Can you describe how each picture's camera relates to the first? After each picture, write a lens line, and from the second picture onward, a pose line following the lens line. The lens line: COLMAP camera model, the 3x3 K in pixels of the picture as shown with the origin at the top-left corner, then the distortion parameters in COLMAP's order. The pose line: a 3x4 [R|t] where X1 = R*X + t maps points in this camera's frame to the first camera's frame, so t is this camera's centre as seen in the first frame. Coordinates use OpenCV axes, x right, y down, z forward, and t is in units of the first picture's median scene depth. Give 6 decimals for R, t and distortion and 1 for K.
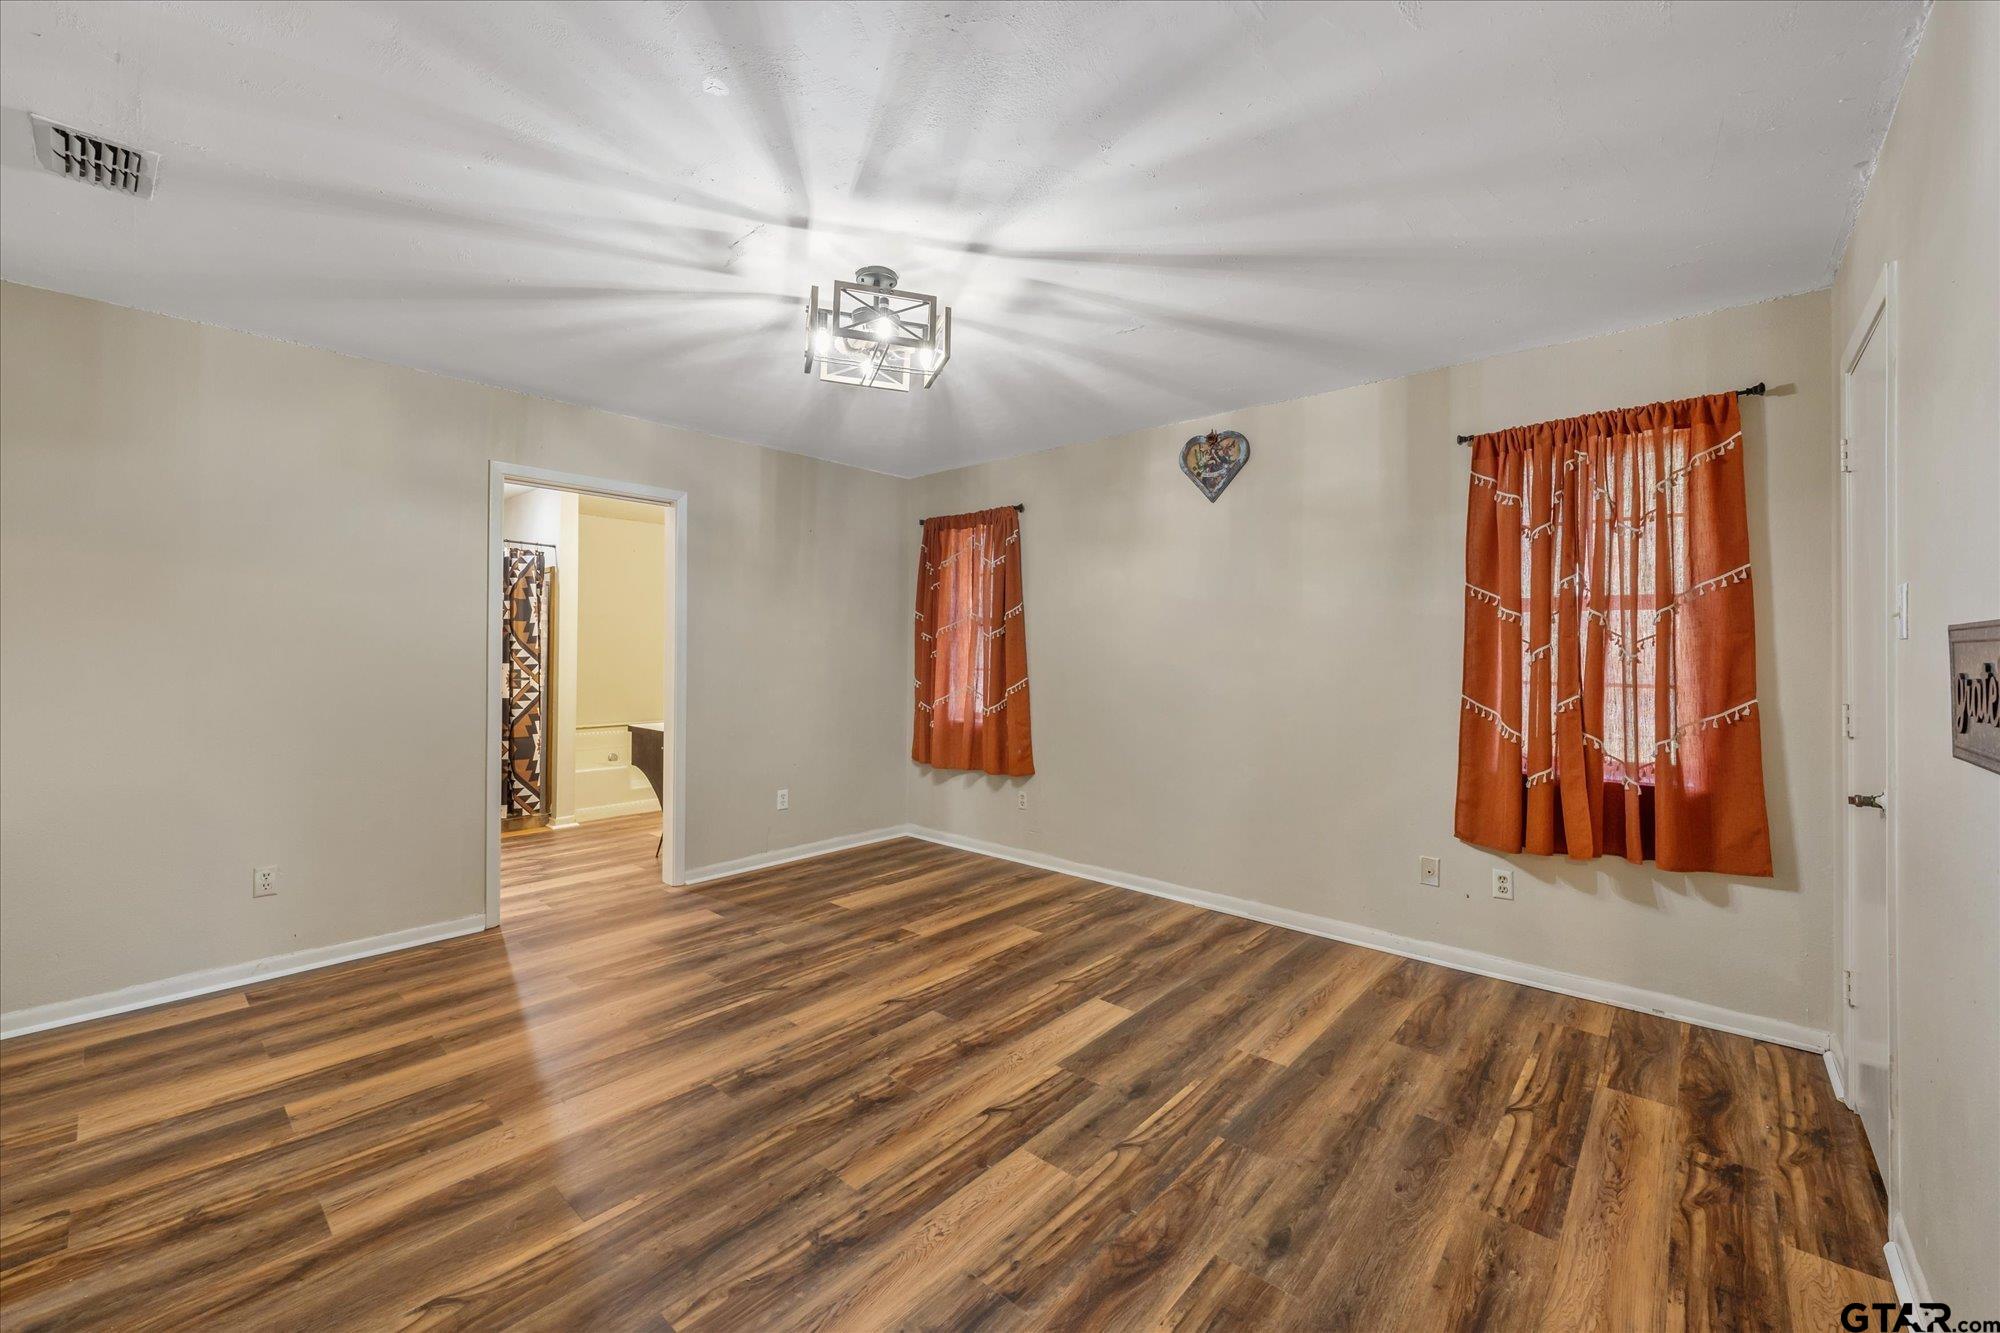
lens RADIAL K [[788.0, 0, 981.5], [0, 788.0, 635.4], [0, 0, 1]] dist [-0.003318, -0.000185]
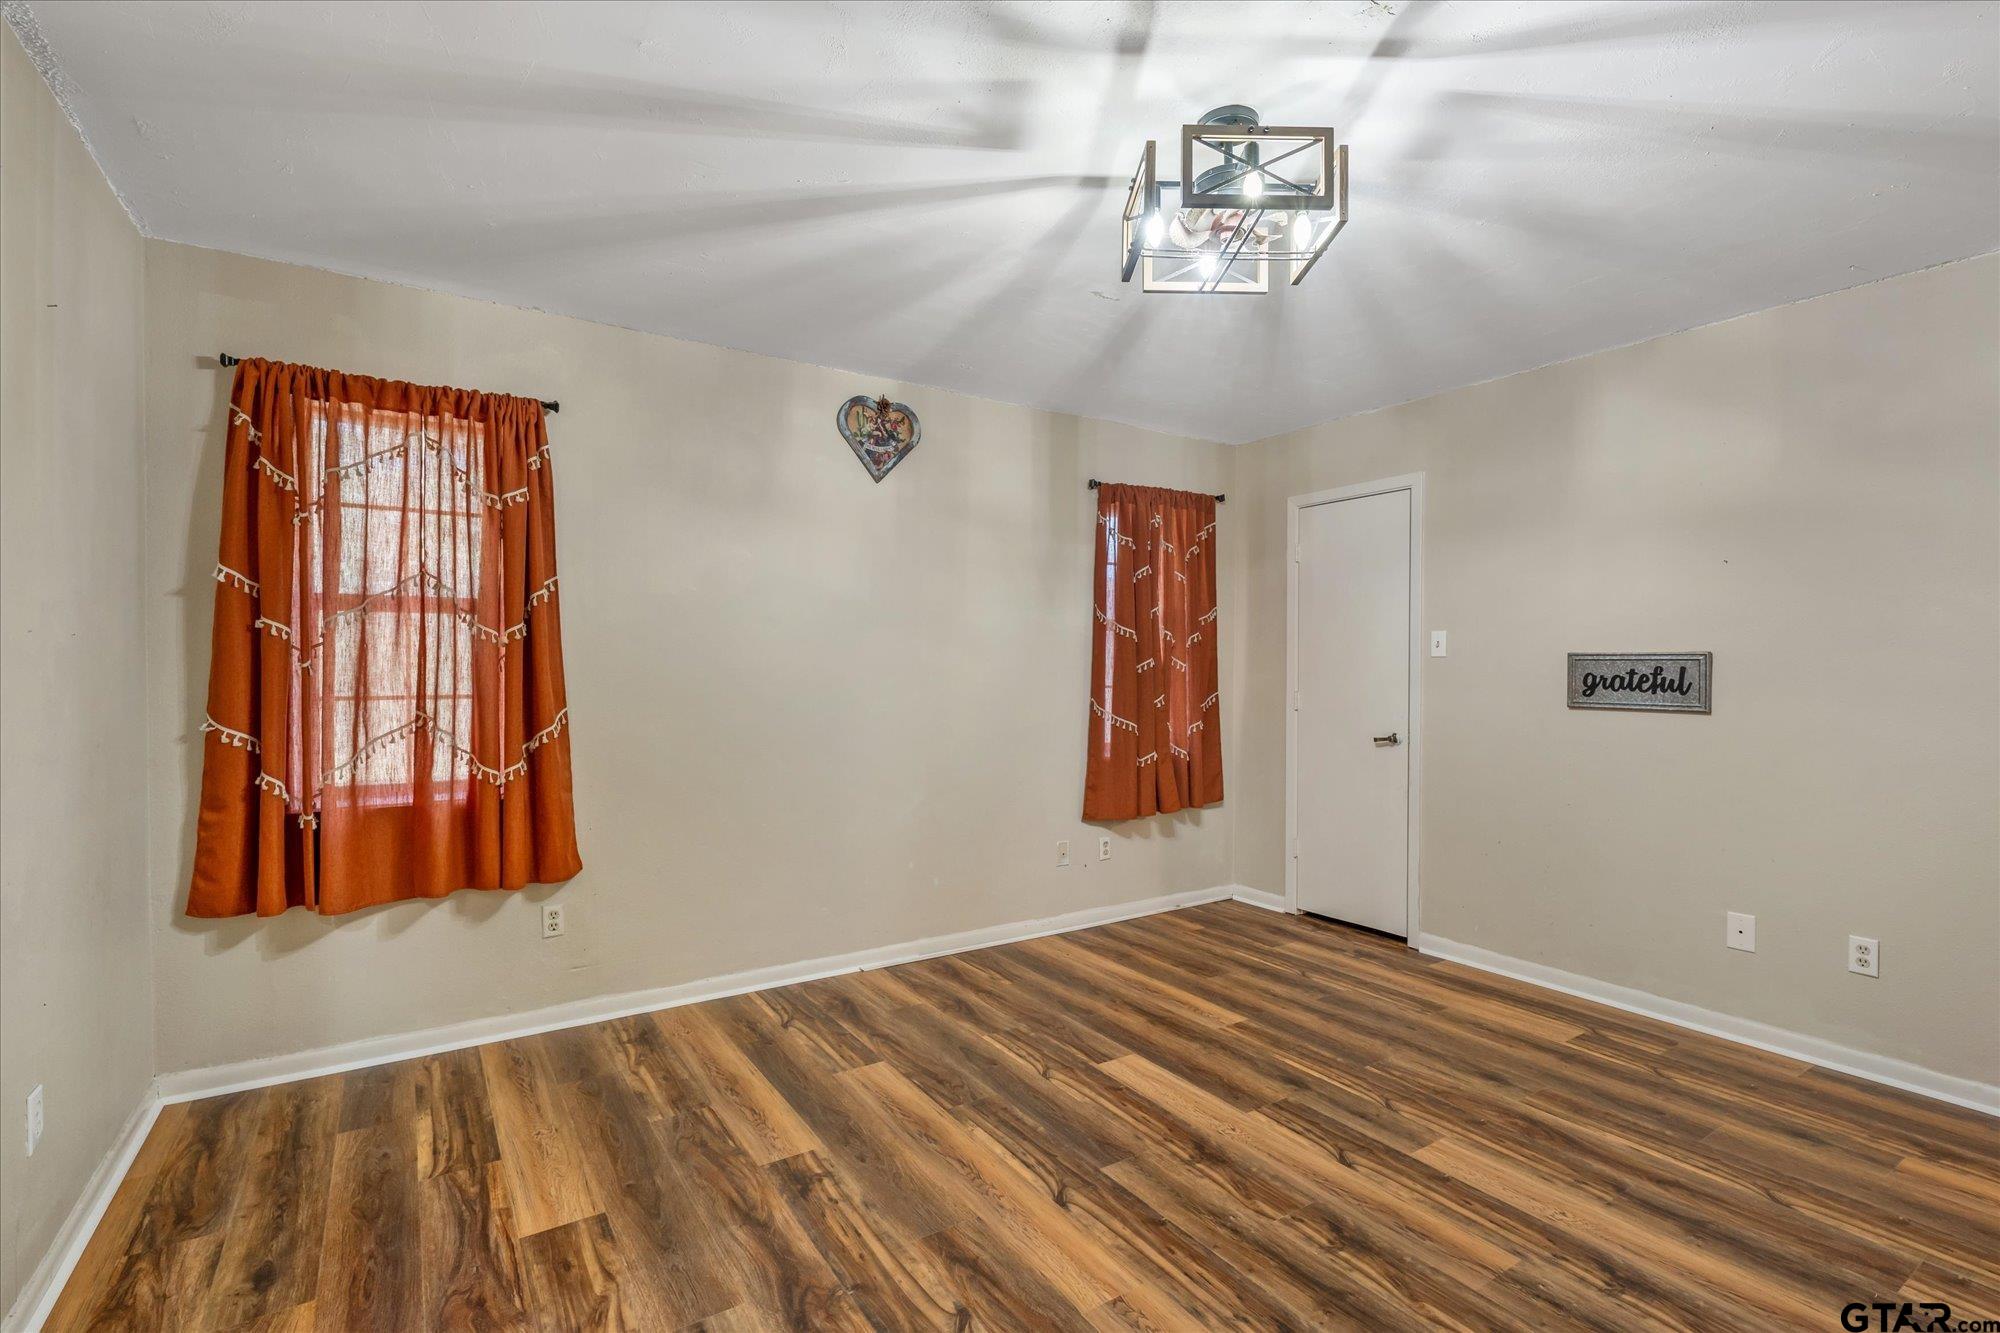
lens RADIAL K [[927.0, 0, 1004.2], [0, 927.0, 680.5], [0, 0, 1]] dist [-0.002162, 0.001806]
pose [[0.247189, -0.024827, 0.968649, -0.708581], [-0.023074, 0.999237, 0.031499, 0.005830], [-0.968693, -0.030137, 0.246427, 0.709198]]
